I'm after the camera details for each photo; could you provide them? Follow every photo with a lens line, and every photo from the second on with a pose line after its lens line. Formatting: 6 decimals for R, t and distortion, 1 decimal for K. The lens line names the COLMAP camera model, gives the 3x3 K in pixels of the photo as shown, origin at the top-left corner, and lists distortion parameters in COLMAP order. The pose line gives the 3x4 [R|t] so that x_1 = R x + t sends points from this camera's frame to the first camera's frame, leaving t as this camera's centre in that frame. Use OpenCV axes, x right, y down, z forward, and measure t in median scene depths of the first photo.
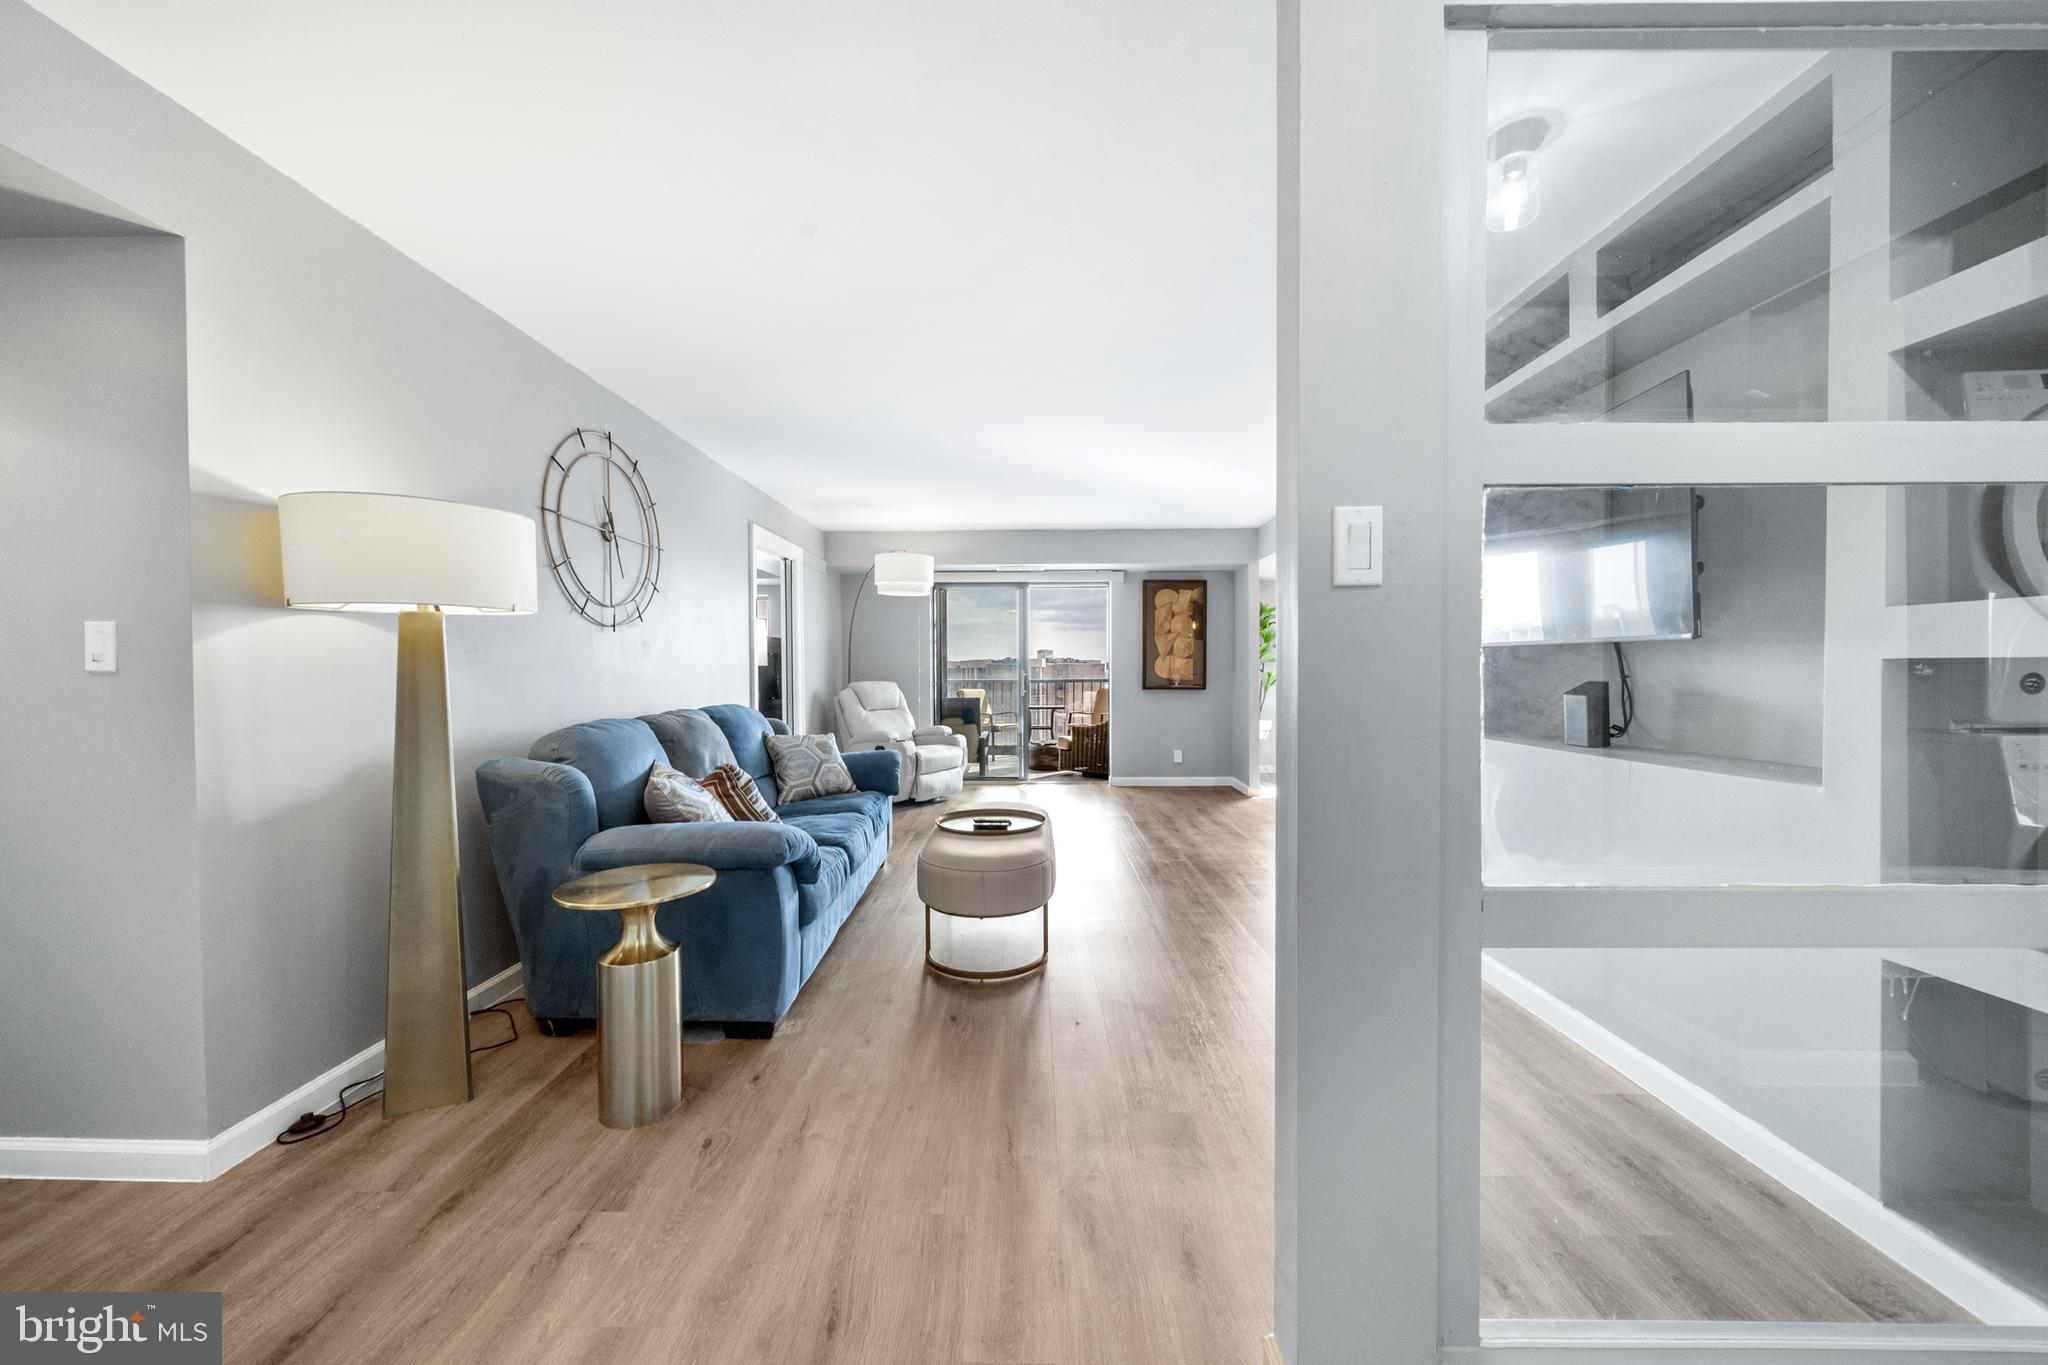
lens RADIAL K [[735.2, 0, 1016.6], [0, 735.2, 682.8], [0, 0, 1]] dist [0.001617, -0.001666]
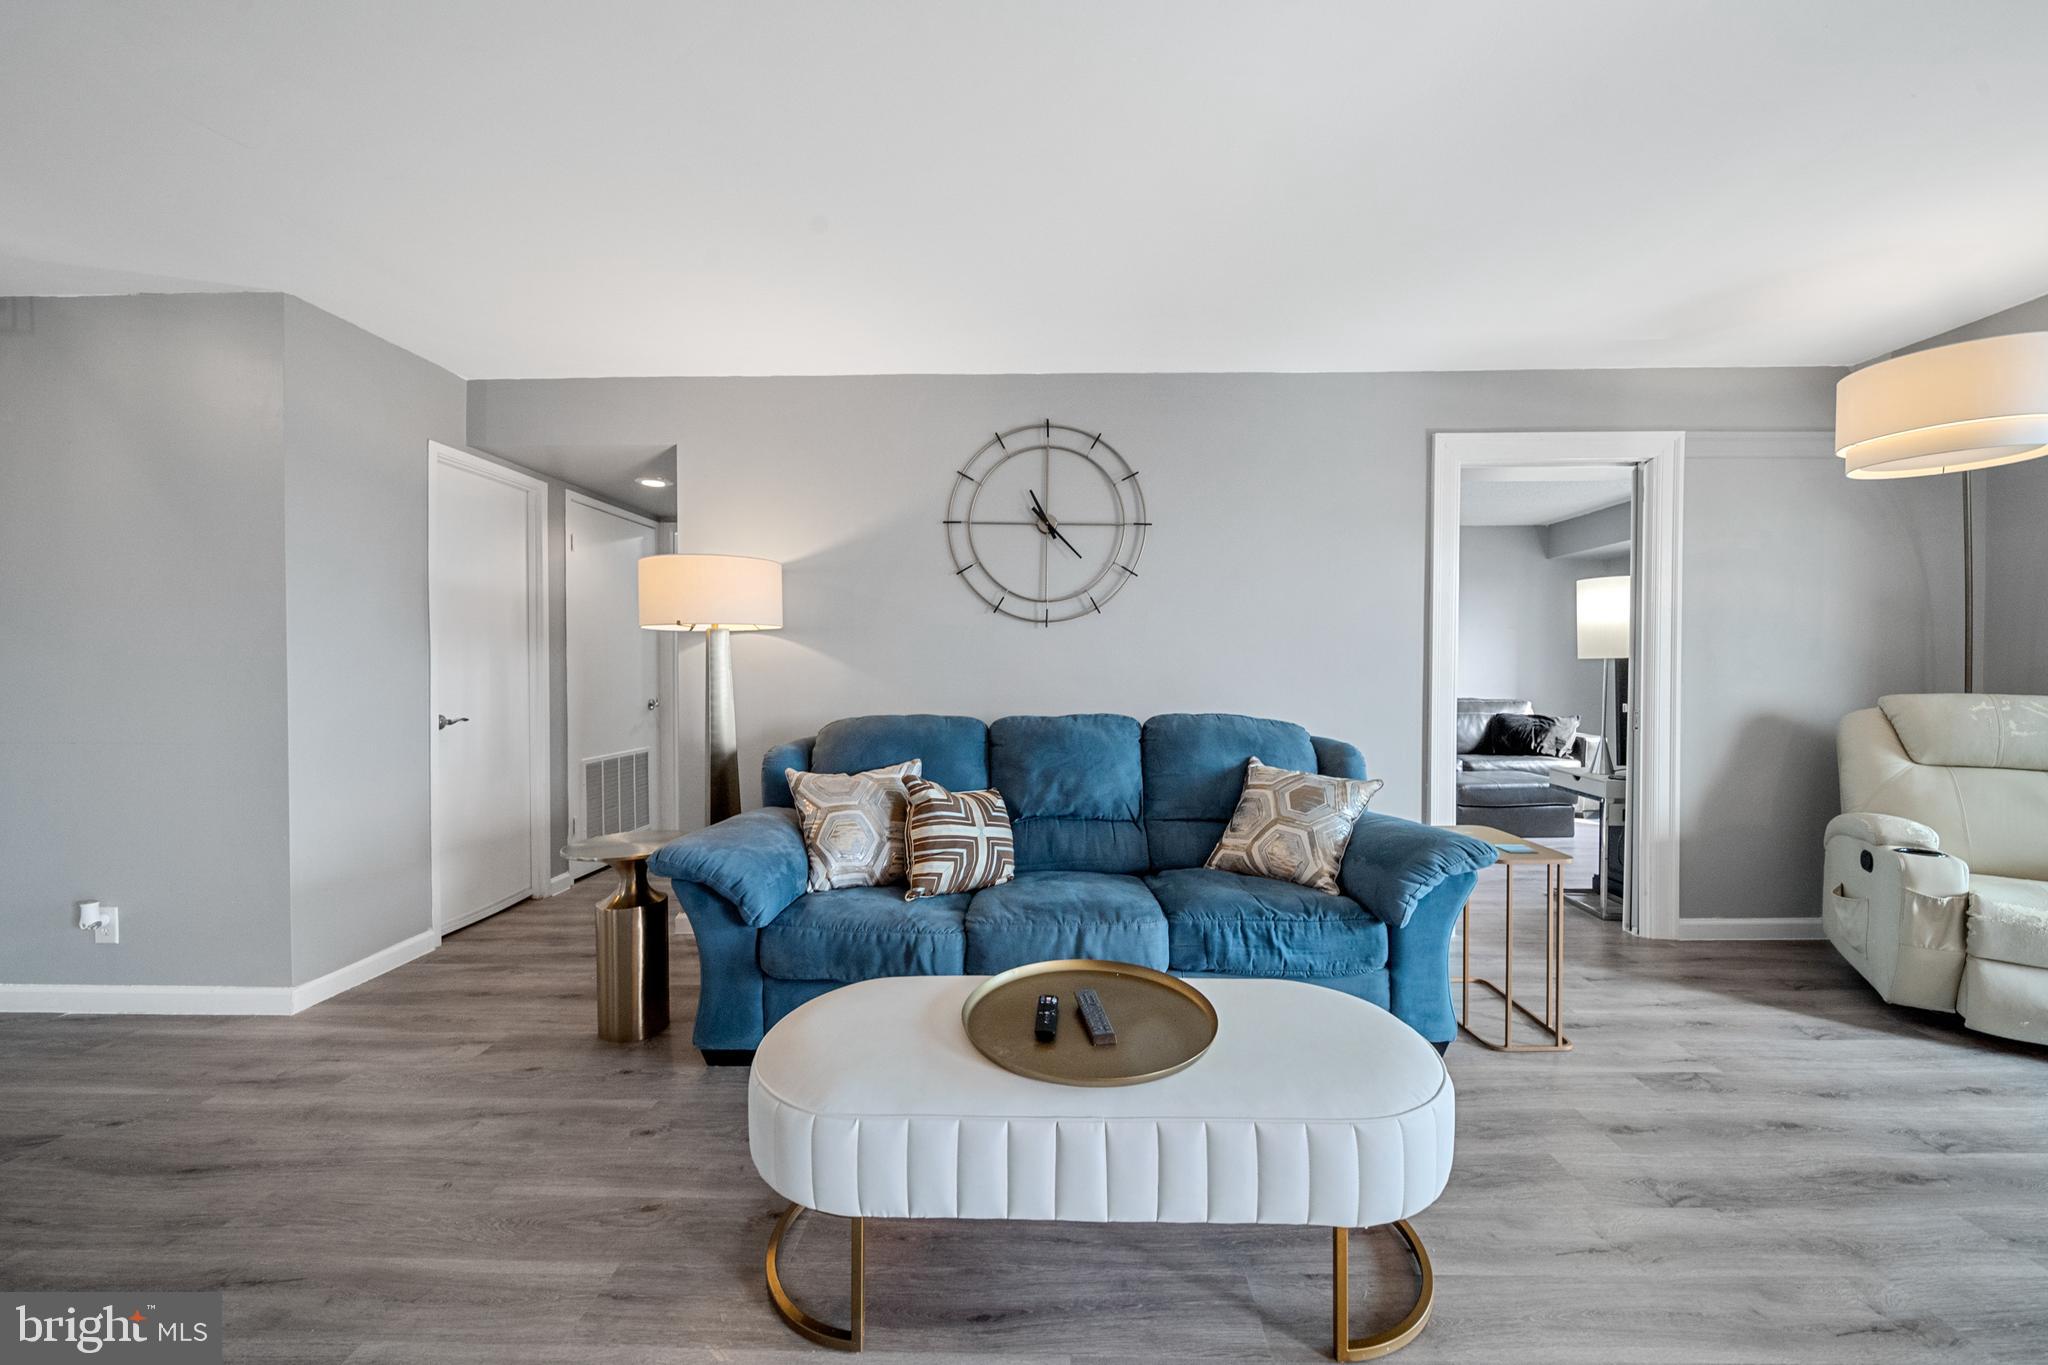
lens RADIAL K [[735.2, 0, 1031.3], [0, 735.2, 673.9], [0, 0, 1]] dist [0.001617, -0.001666]
pose [[-0.006943, 0.011297, -0.999912, 0.421934], [-0.014969, 0.999823, 0.011400, -0.019073], [0.999864, 0.015047, -0.006773, 1.016107]]
